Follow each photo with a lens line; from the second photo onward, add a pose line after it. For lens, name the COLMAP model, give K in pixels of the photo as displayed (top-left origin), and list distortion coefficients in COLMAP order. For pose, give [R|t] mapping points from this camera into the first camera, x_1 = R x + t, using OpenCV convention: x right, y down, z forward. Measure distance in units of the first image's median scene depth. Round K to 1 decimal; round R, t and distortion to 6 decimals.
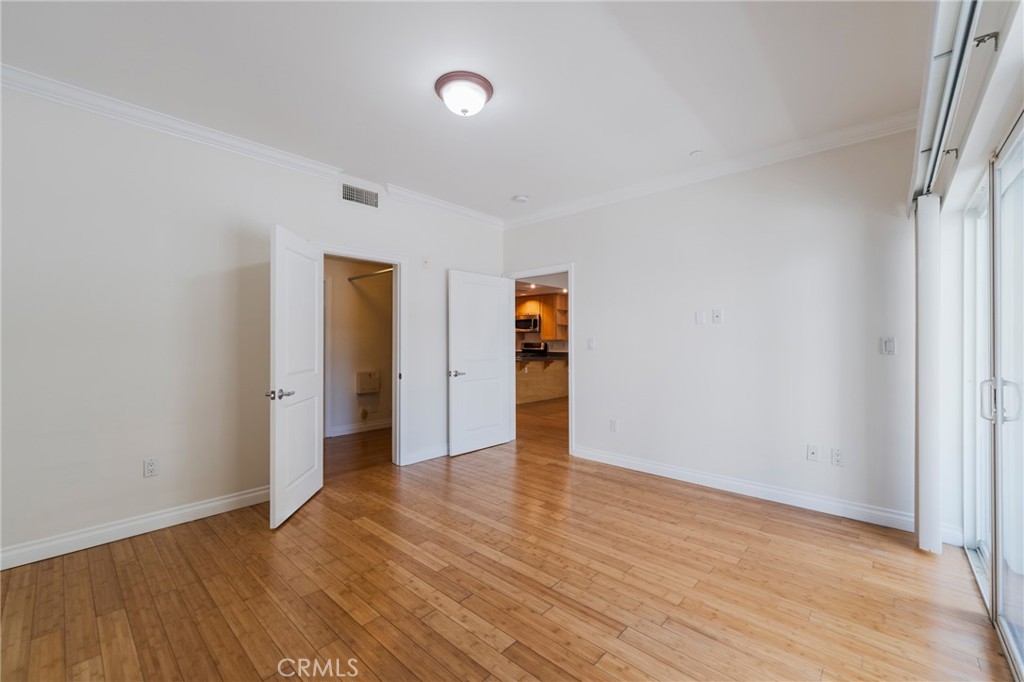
lens RADIAL K [[418.2, 0, 518.2], [0, 418.2, 339.8], [0, 0, 1]] dist [-0.004379, -0.000488]
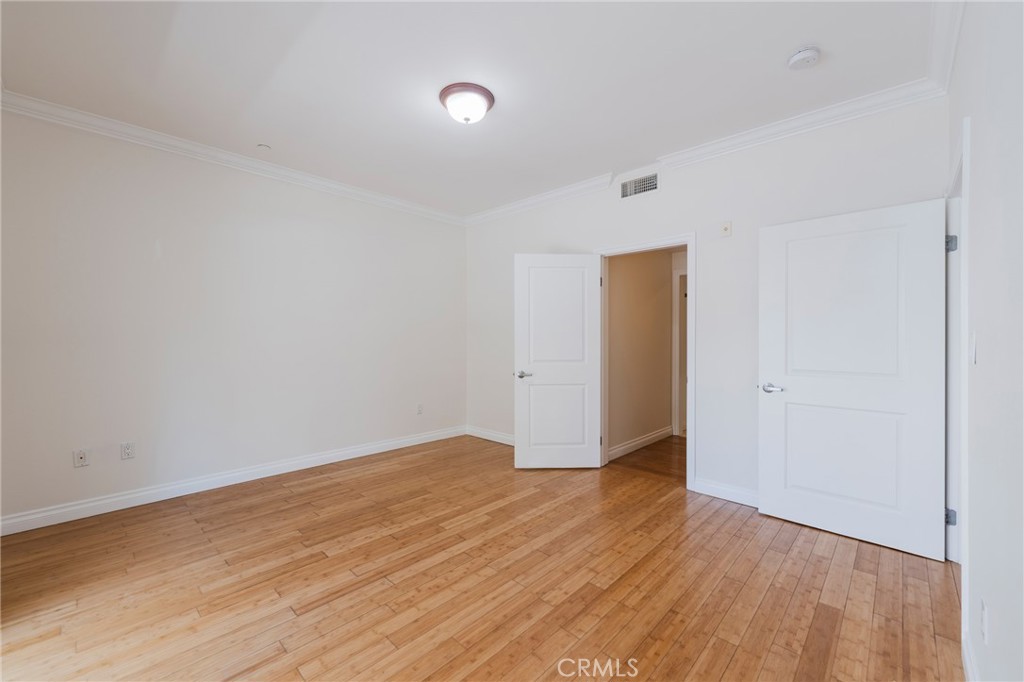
lens RADIAL K [[418.2, 0, 511.7], [0, 418.2, 337.7], [0, 0, 1]] dist [-0.004379, -0.000488]
pose [[-0.034852, 0.008403, -0.999357, 1.044970], [-0.003356, 0.999958, 0.008525, -0.003400], [0.999387, 0.003651, -0.034822, 1.294009]]
